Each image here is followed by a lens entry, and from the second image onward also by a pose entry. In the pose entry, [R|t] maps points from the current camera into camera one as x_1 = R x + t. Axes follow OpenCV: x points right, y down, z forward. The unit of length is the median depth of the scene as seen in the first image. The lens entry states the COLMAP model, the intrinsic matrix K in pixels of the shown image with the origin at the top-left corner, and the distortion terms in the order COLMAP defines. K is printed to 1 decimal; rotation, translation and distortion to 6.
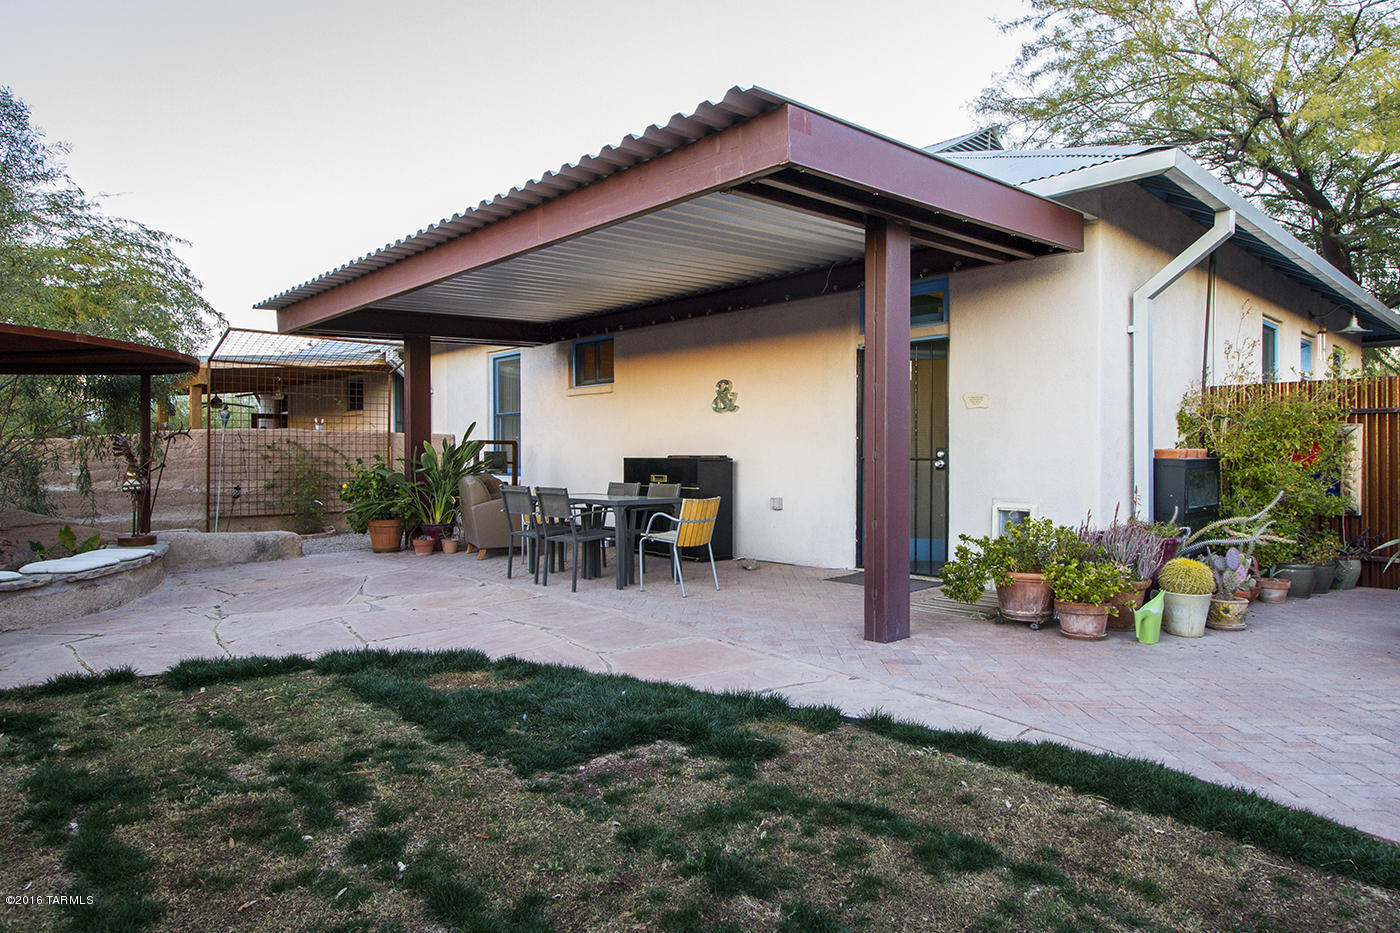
lens RADIAL K [[838.1, 0, 700.0], [0, 838.1, 466.5], [0, 0, 1]] dist [0.000034, -0.001242]
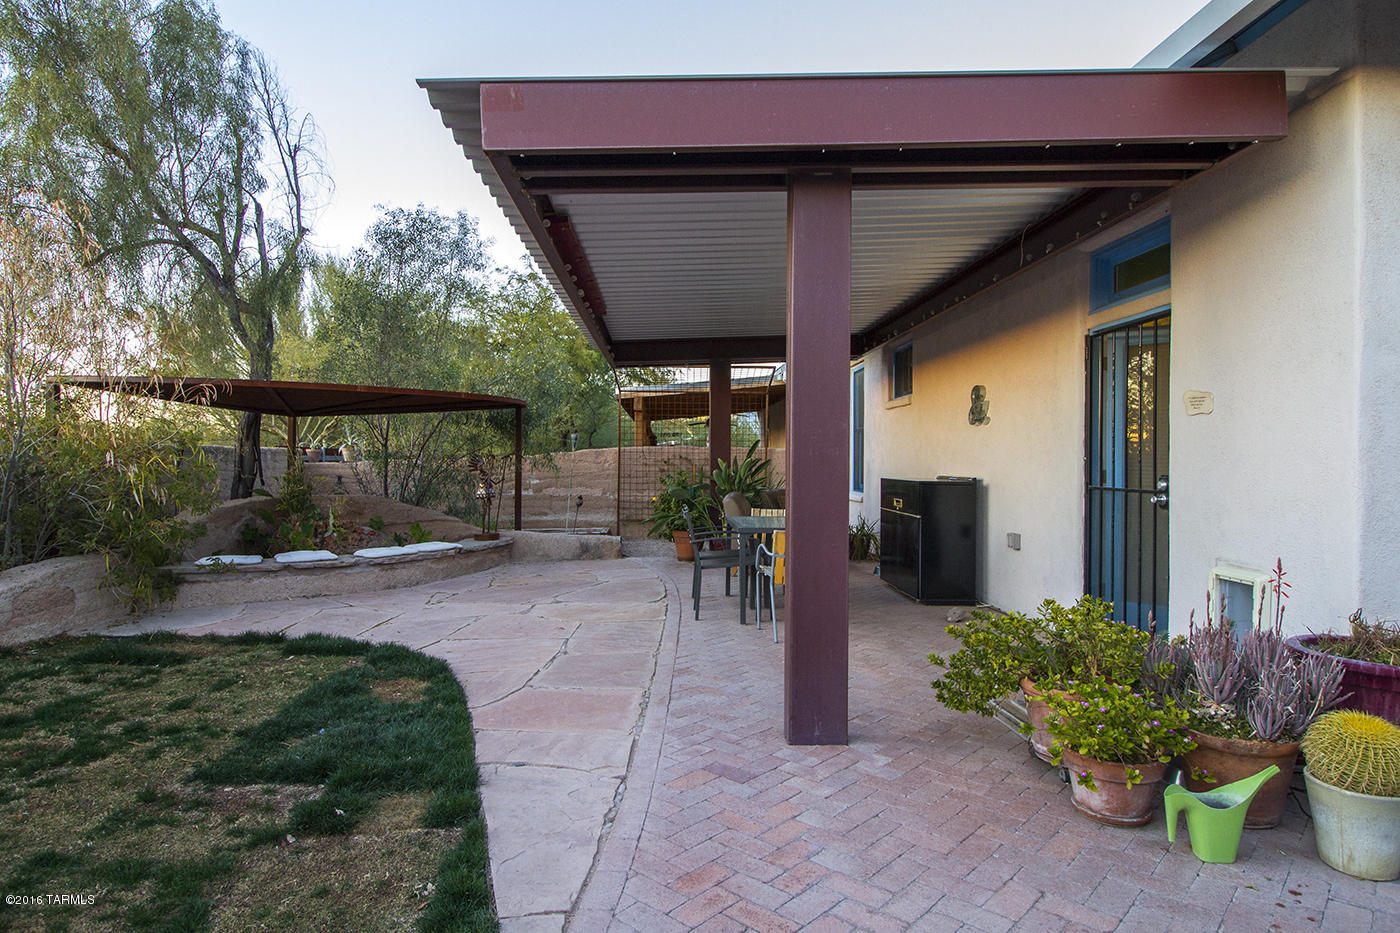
lens RADIAL K [[815.6, 0, 700.0], [0, 815.6, 466.5], [0, 0, 1]] dist [-0.001572, -0.000844]
pose [[0.757265, 0.008672, -0.653050, 0.381267], [-0.014568, 0.999887, -0.003614, -0.019107], [0.652945, 0.012250, 0.757306, 0.240324]]
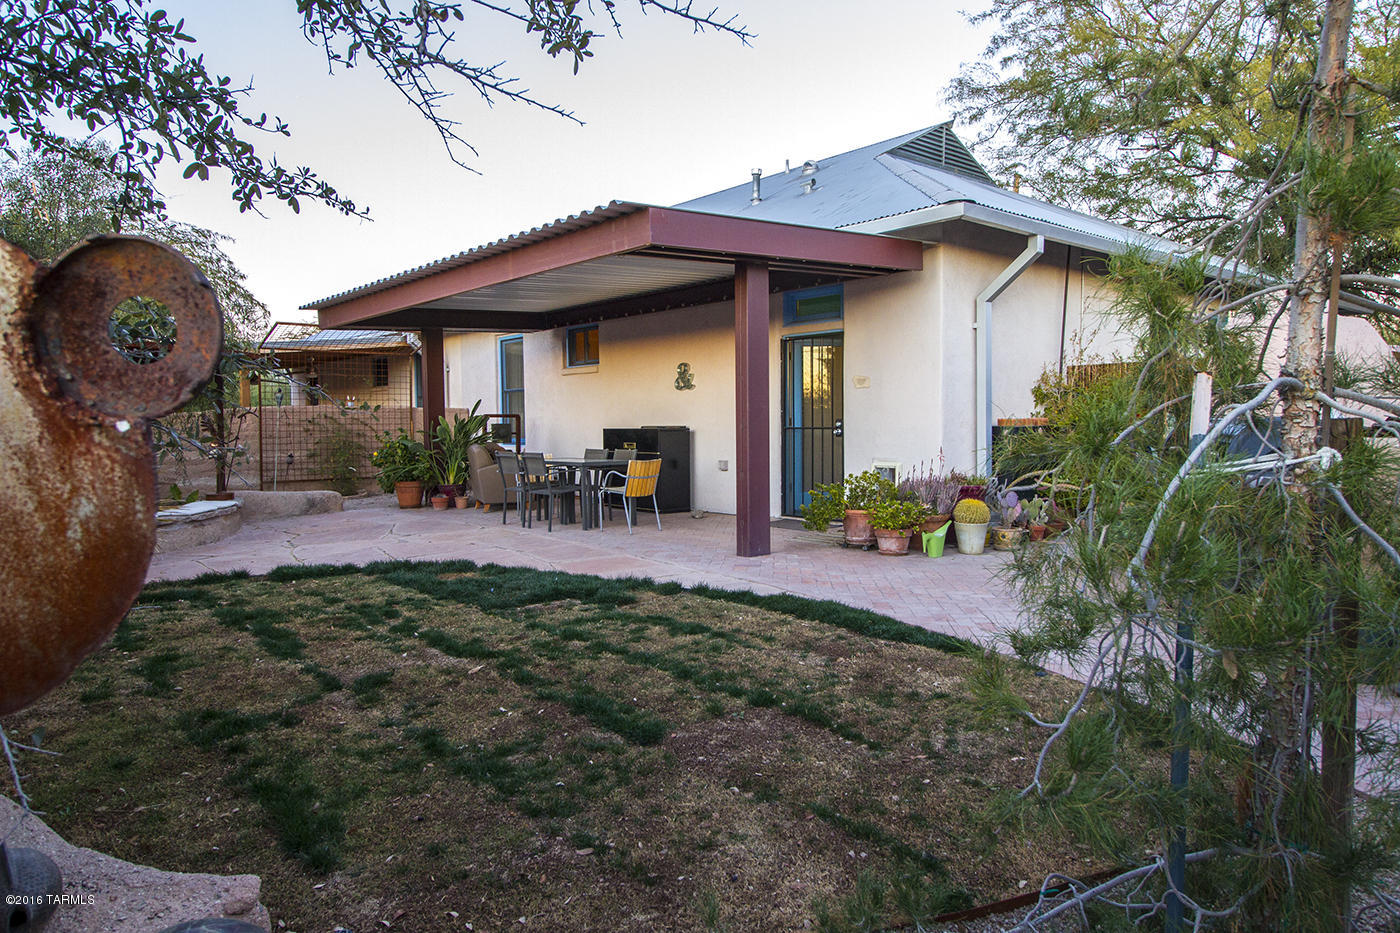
lens RADIAL K [[917.4, 0, 700.0], [0, 917.4, 466.5], [0, 0, 1]] dist [0.001488, 0.000313]
pose [[0.998516, -0.006734, -0.054038, 0.135171], [0.008597, 0.999374, 0.034331, -0.000013], [0.053773, -0.034744, 0.997949, -0.347831]]
